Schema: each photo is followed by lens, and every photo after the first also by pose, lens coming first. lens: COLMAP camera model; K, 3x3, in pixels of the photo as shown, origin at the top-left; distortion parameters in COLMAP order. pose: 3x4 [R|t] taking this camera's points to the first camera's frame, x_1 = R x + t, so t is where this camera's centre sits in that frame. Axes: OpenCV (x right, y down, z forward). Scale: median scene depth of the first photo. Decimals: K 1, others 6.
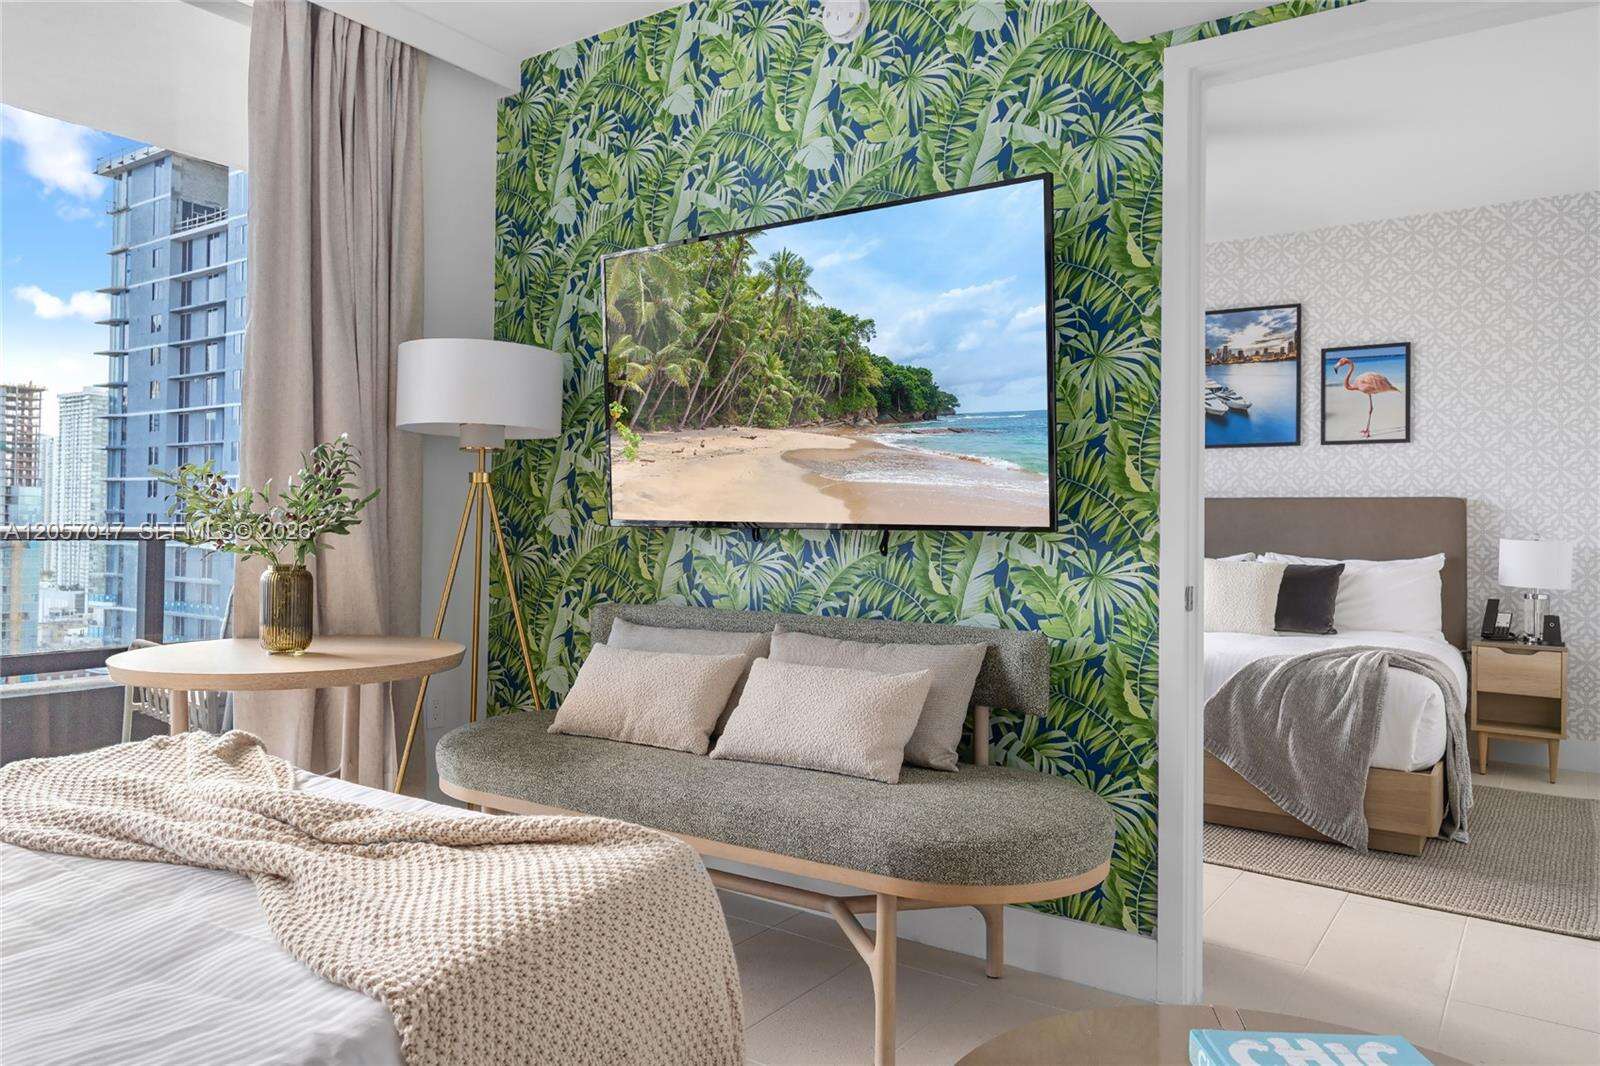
lens RADIAL K [[1123.6, 0, 814.7], [0, 1123.6, 513.8], [0, 0, 1]] dist [0.009197, -0.000597]
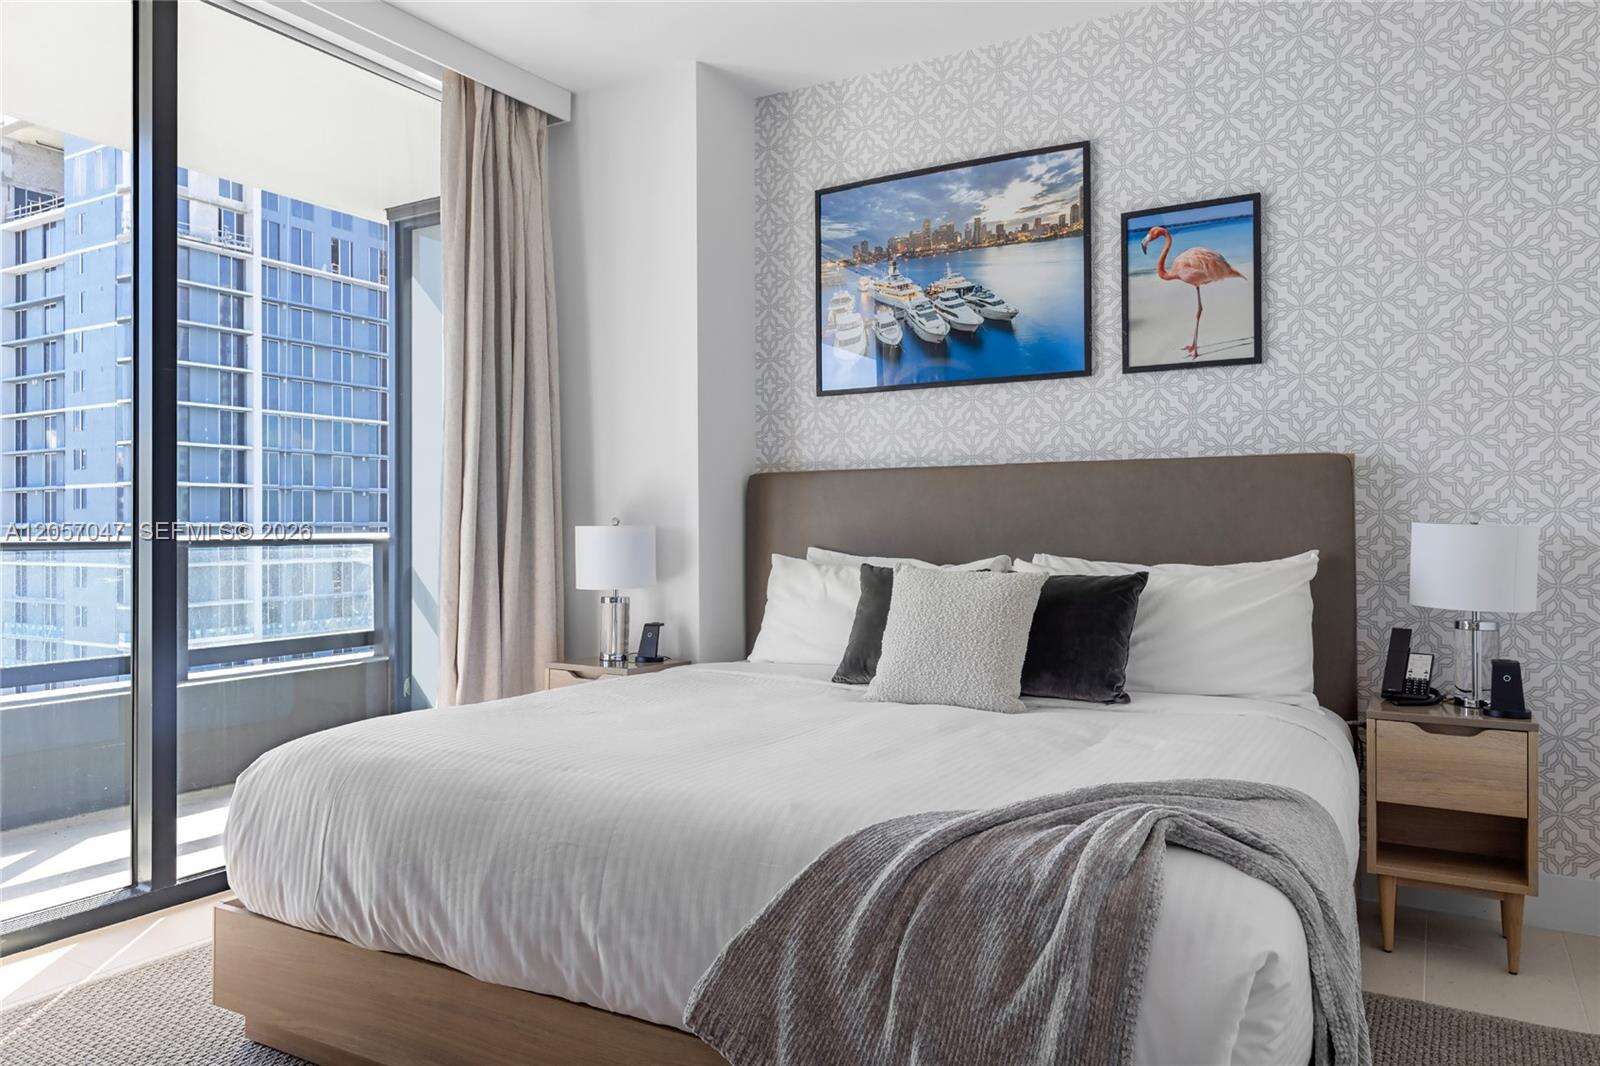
lens RADIAL K [[1176.9, 0, 797.3], [0, 1176.9, 531.1], [0, 0, 1]] dist [0.008643, 0.002781]
pose [[0.996327, -0.018360, 0.083638, 0.215161], [0.017152, 0.999738, 0.015142, 0.010446], [-0.083894, -0.013652, 0.996381, 0.373245]]
